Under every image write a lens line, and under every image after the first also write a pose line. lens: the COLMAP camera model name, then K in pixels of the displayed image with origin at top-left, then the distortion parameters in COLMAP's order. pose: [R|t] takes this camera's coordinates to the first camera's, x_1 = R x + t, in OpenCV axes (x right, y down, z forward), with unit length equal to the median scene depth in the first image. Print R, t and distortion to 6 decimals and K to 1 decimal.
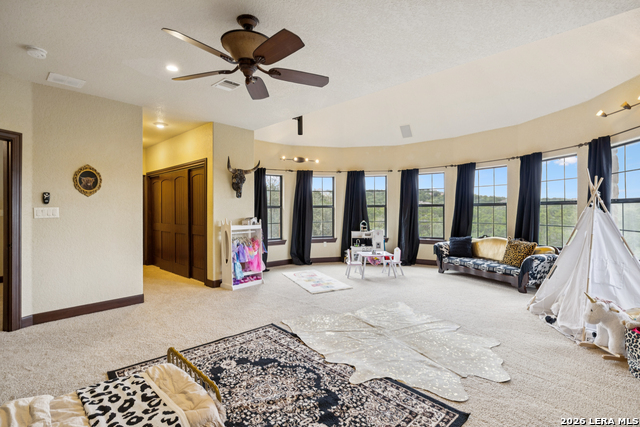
lens RADIAL K [[306.2, 0, 316.9], [0, 306.2, 211.2], [0, 0, 1]] dist [-0.006184, 0.001387]
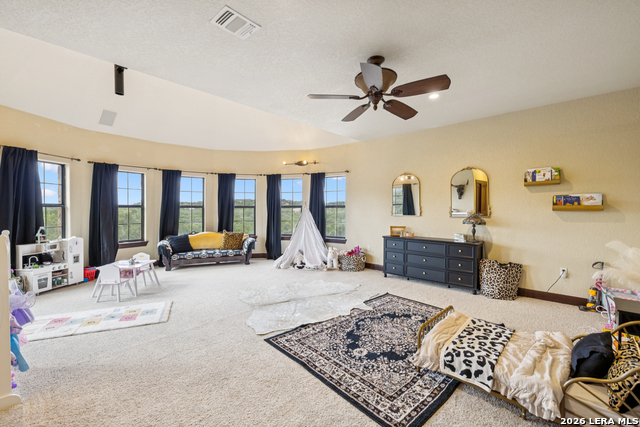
lens RADIAL K [[272.7, 0, 316.4], [0, 272.7, 213.2], [0, 0, 1]] dist [0.003572, -0.001707]
pose [[-0.001525, -0.006874, 0.999975, -0.955255], [0.005836, 0.999959, 0.006883, 0.000892], [-0.999982, 0.005846, -0.001485, 0.878921]]
